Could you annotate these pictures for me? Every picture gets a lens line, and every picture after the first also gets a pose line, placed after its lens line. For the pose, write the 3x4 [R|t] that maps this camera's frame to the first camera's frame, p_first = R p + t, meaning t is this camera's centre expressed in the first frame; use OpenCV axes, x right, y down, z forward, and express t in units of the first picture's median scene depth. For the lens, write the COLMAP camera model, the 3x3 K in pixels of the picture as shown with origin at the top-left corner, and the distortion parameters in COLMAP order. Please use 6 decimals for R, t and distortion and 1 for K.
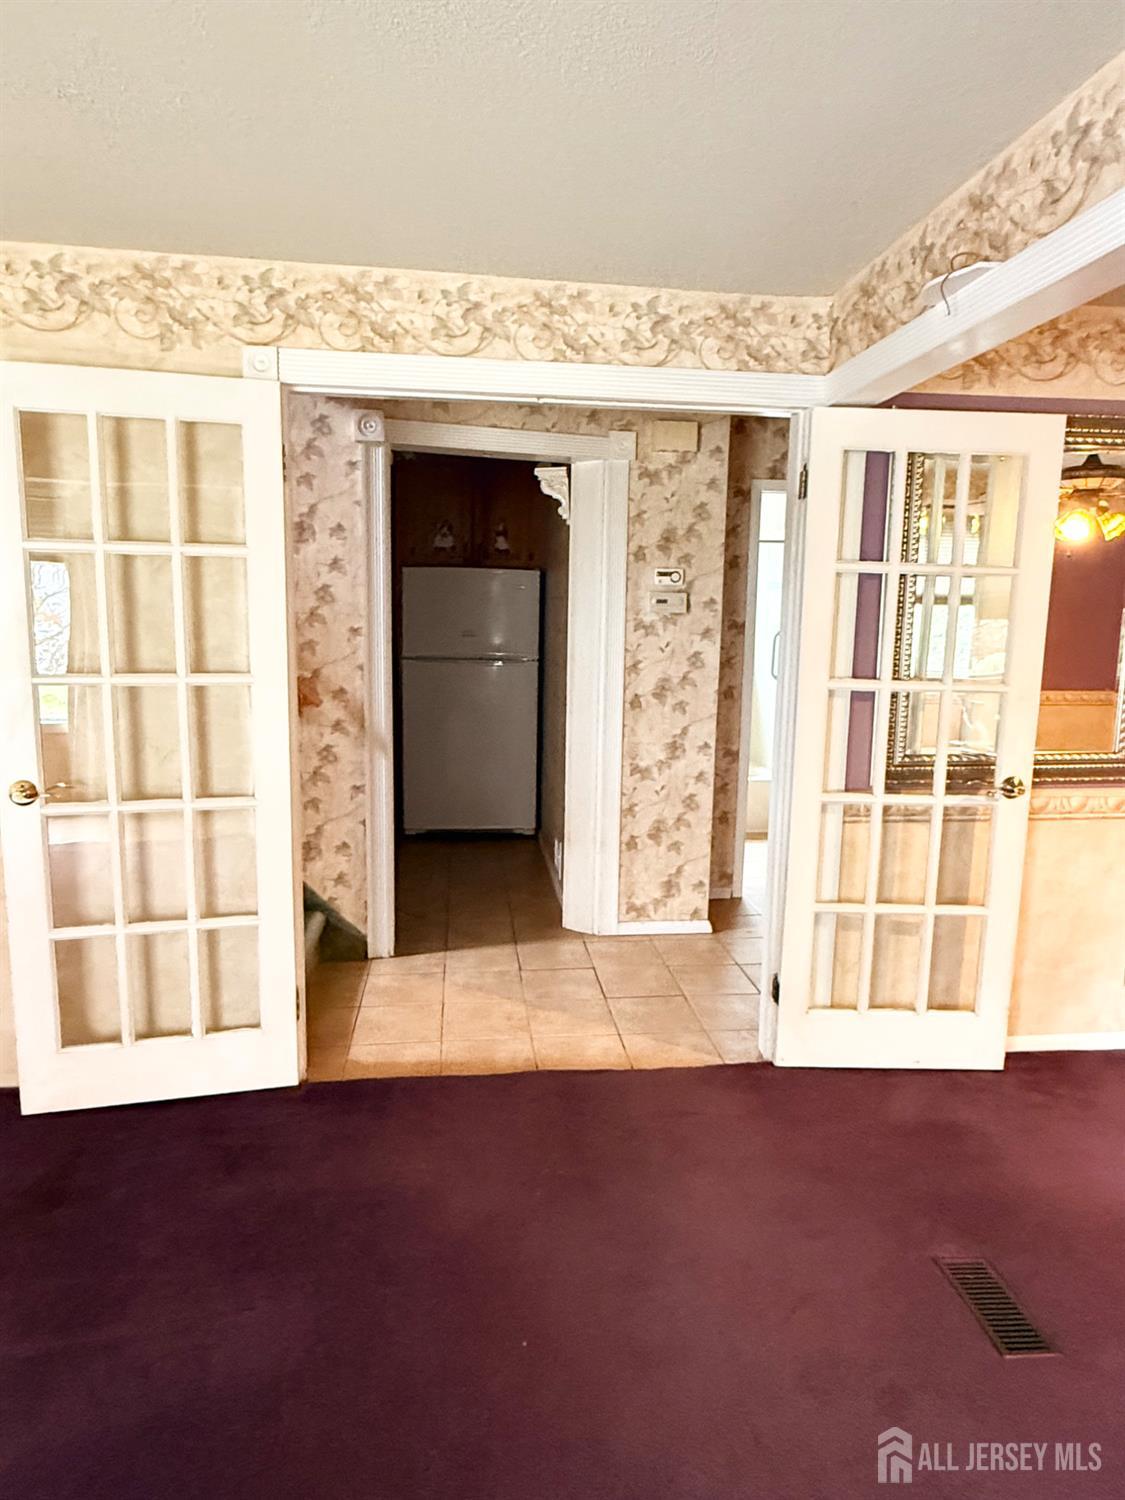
lens RADIAL K [[913.5, 0, 559.1], [0, 913.5, 754.4], [0, 0, 1]] dist [-0.002750, -0.001504]
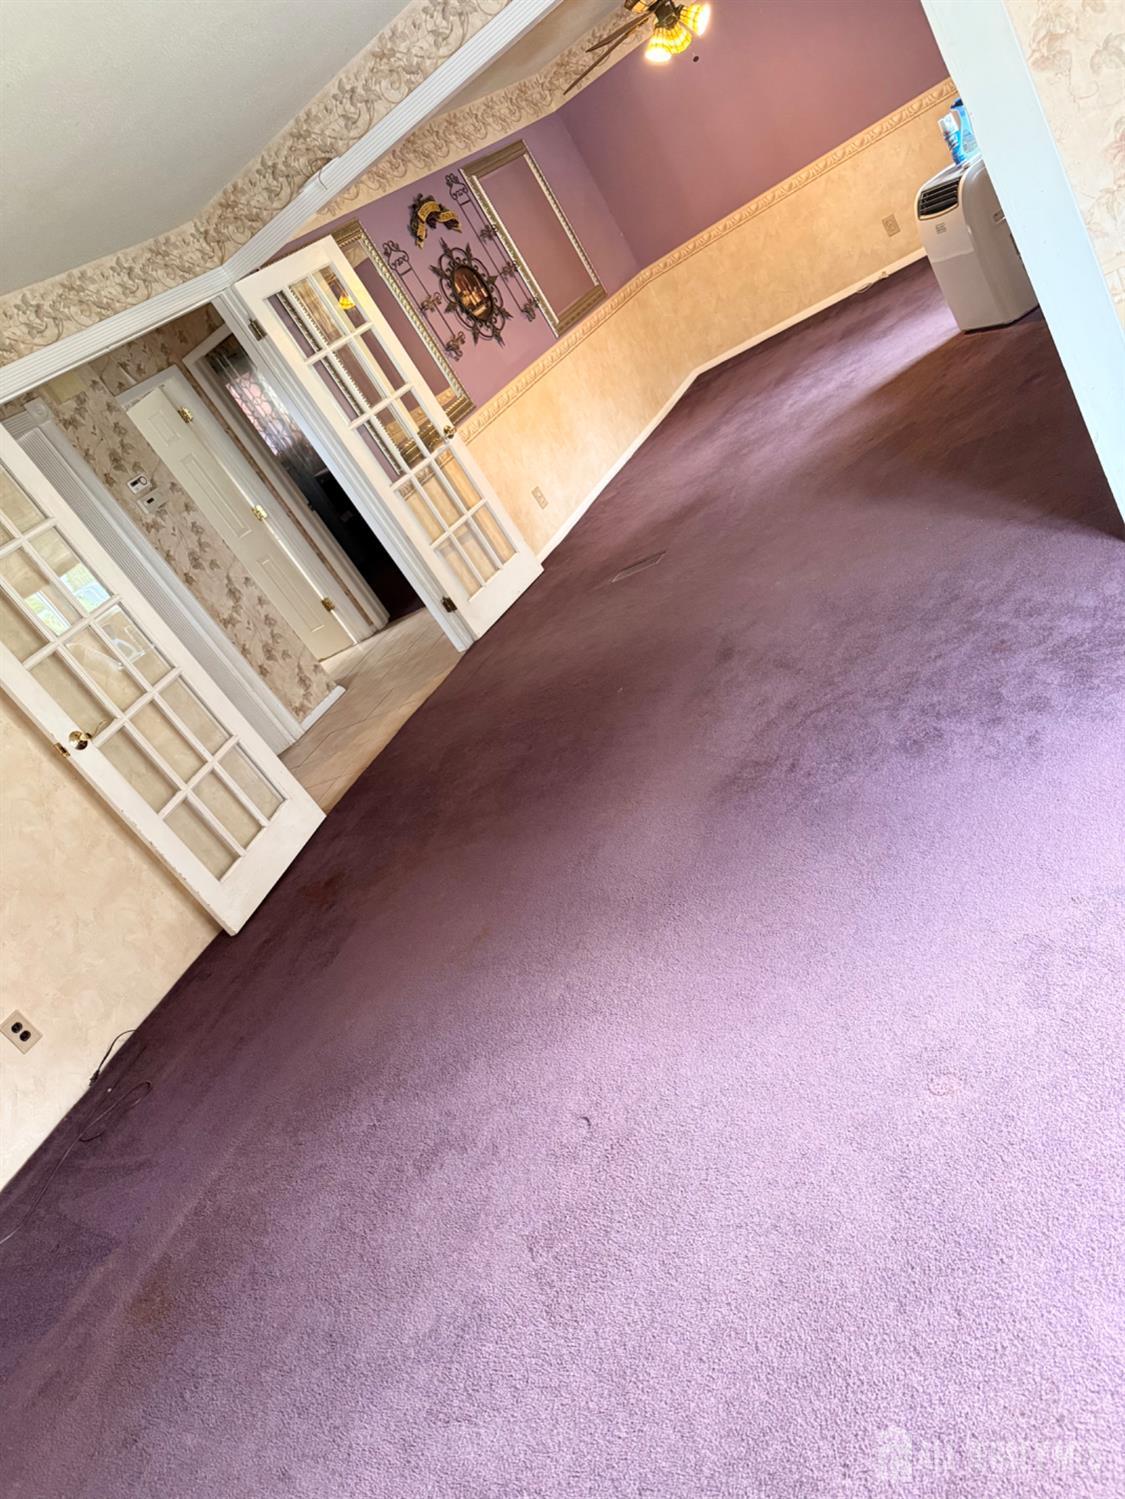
lens RADIAL K [[1049.2, 0, 567.5], [0, 1049.2, 743.9], [0, 0, 1]] dist [-0.010784, -0.001845]
pose [[0.467218, -0.638310, 0.611774, -0.938440], [0.637668, 0.722583, 0.266933, 0.072139], [-0.612444, 0.265393, 0.744633, -0.434279]]
